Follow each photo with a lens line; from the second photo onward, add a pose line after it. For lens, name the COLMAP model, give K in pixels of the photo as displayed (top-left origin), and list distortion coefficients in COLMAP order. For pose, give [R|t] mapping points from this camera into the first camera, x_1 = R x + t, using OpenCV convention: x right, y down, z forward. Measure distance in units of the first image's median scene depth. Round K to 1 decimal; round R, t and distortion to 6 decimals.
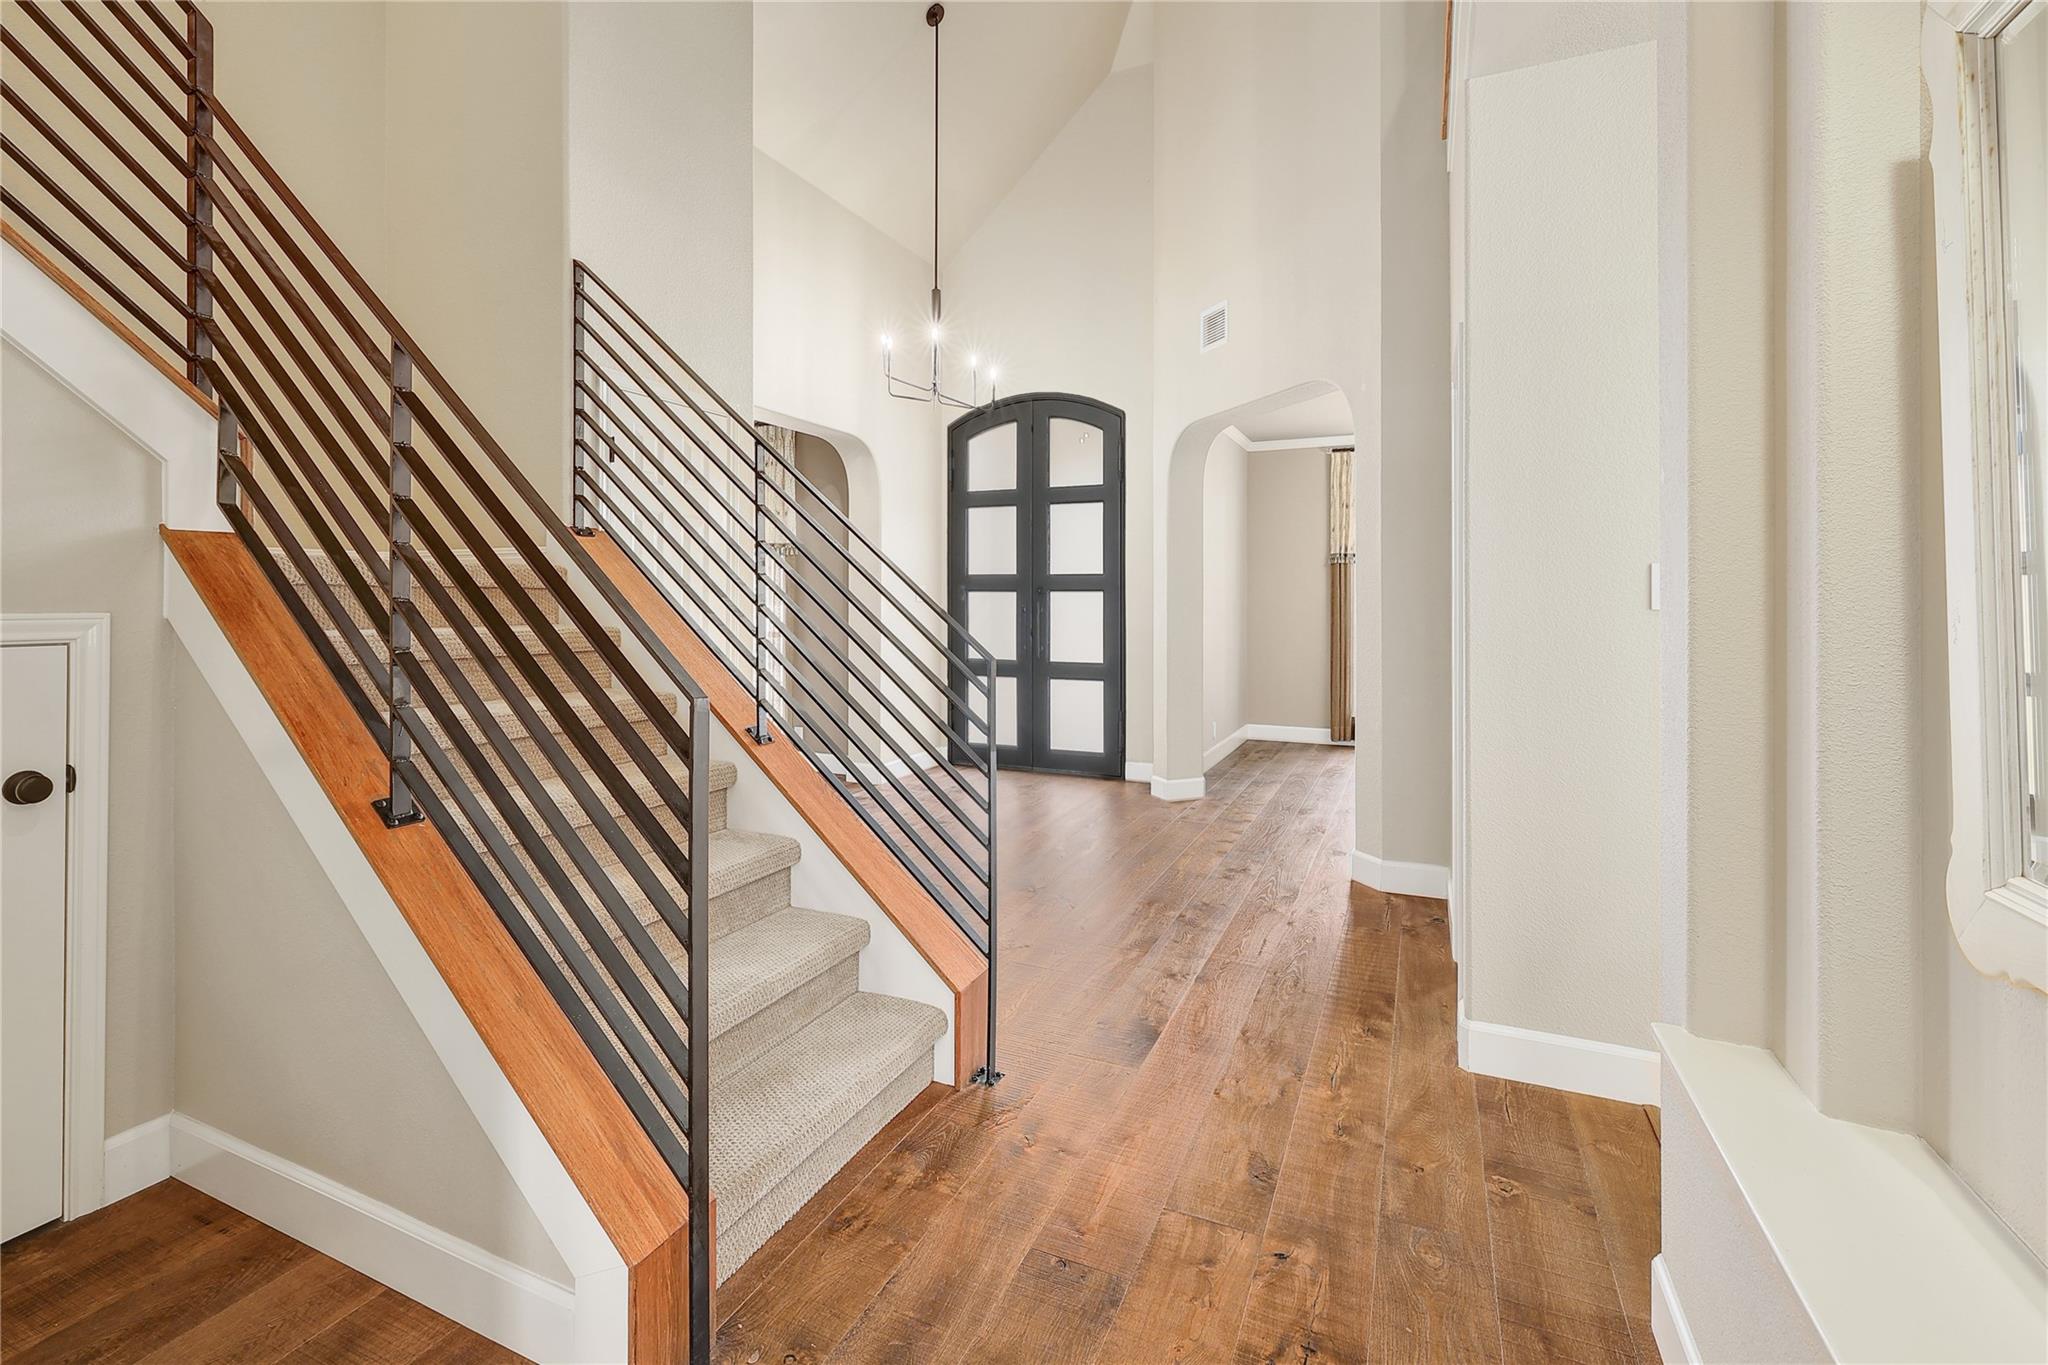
lens RADIAL K [[889.5, 0, 1027.9], [0, 889.5, 590.4], [0, 0, 1]] dist [-0.003733, -0.000588]
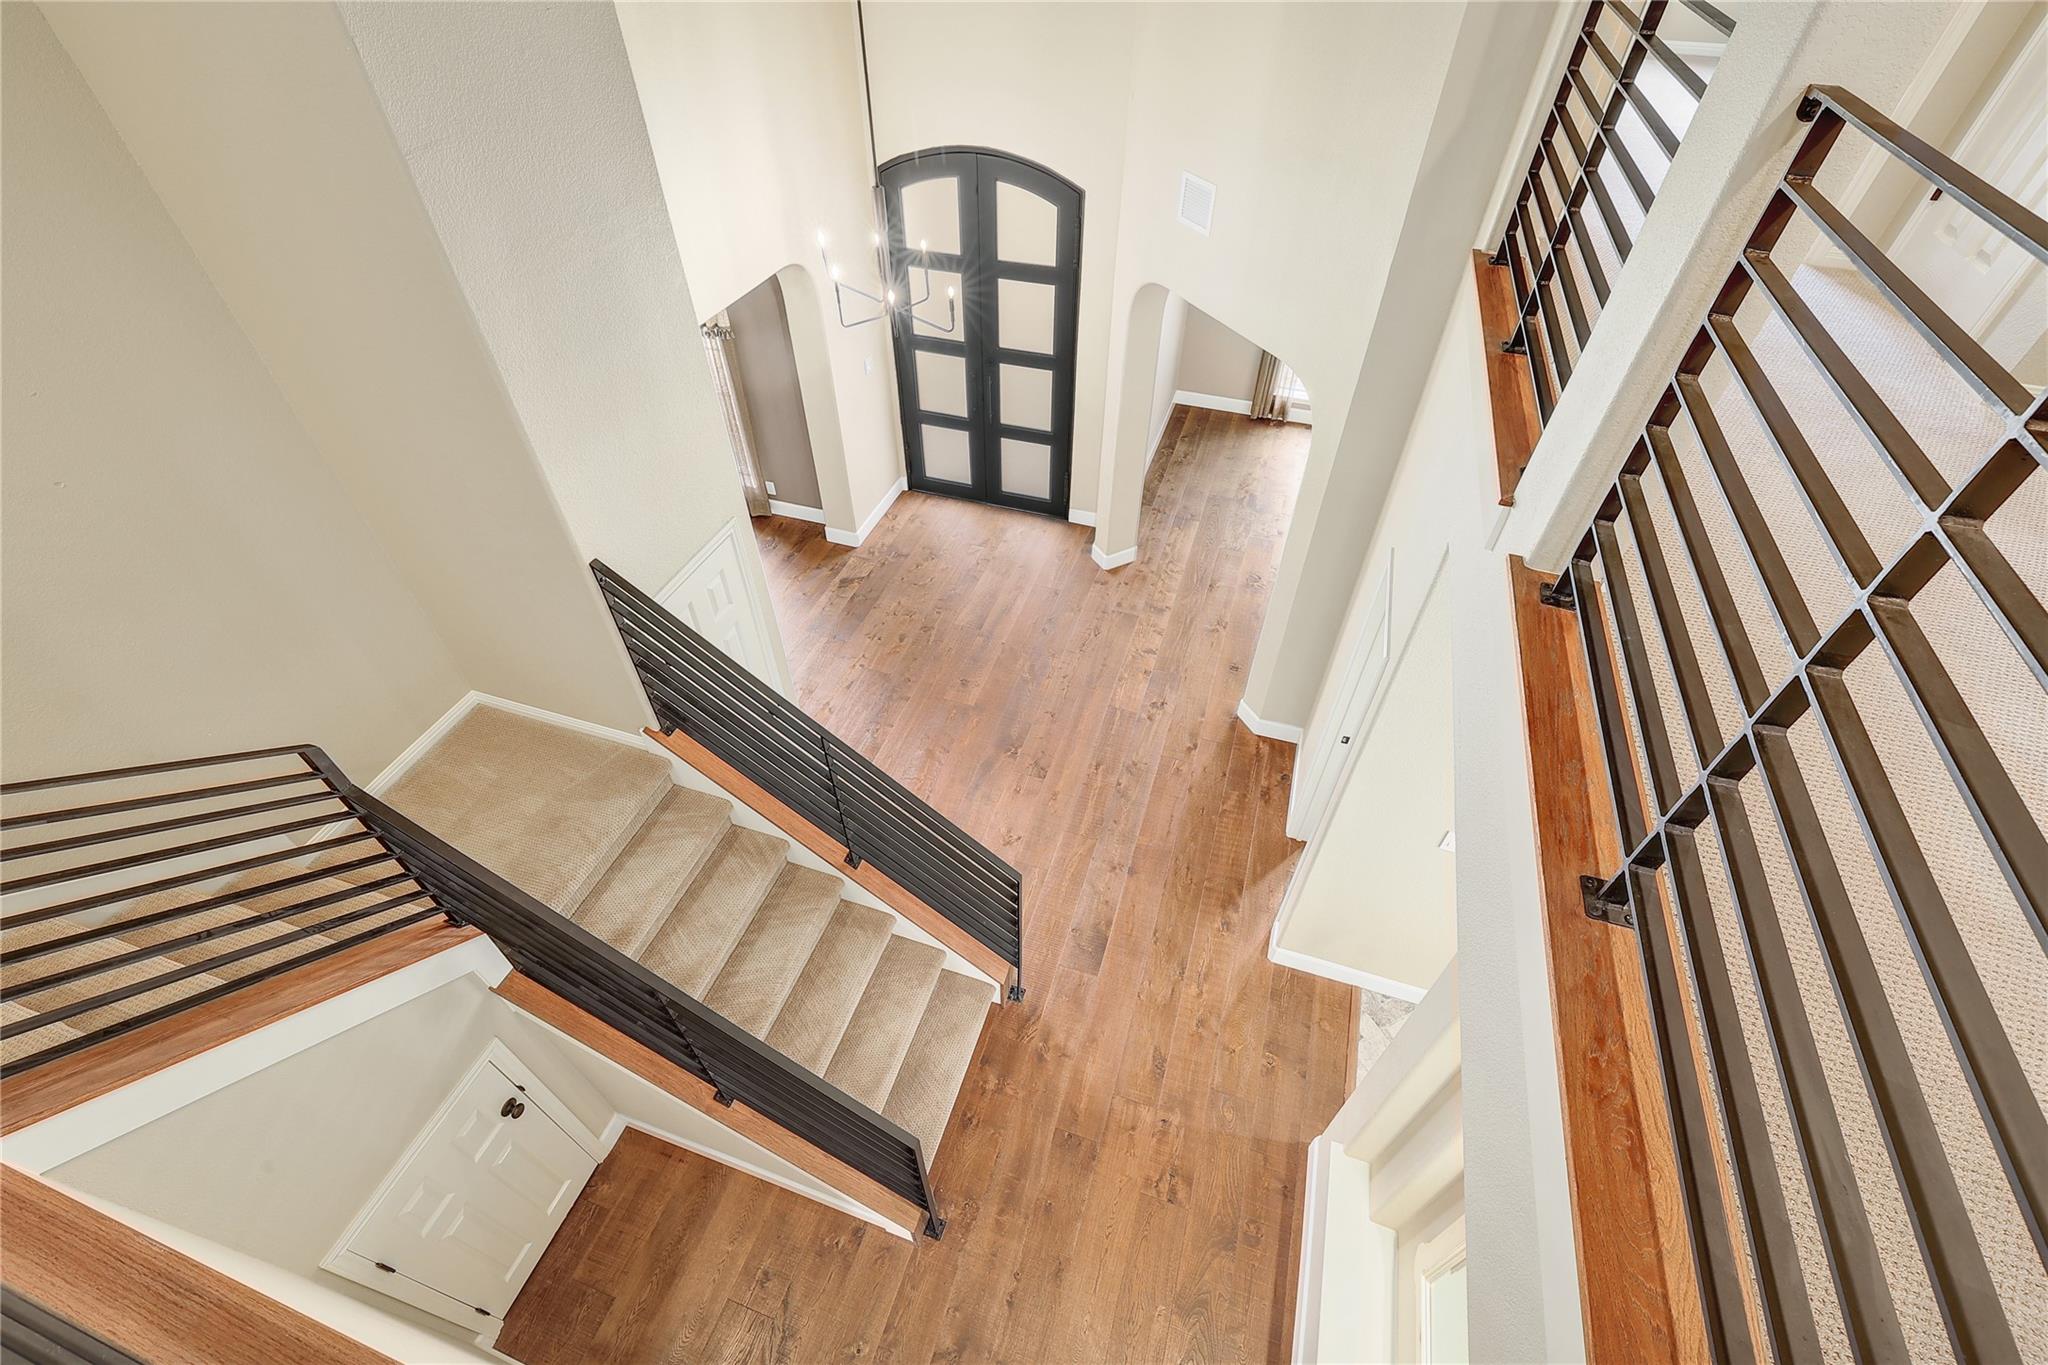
lens RADIAL K [[873.9, 0, 1027.1], [0, 873.9, 652.3], [0, 0, 1]] dist [-0.001066, 0.000003]
pose [[0.994770, -0.068968, 0.075342, -0.112325], [-0.002684, 0.719717, 0.694262, -1.231471], [-0.102107, -0.690833, 0.715768, 0.189538]]
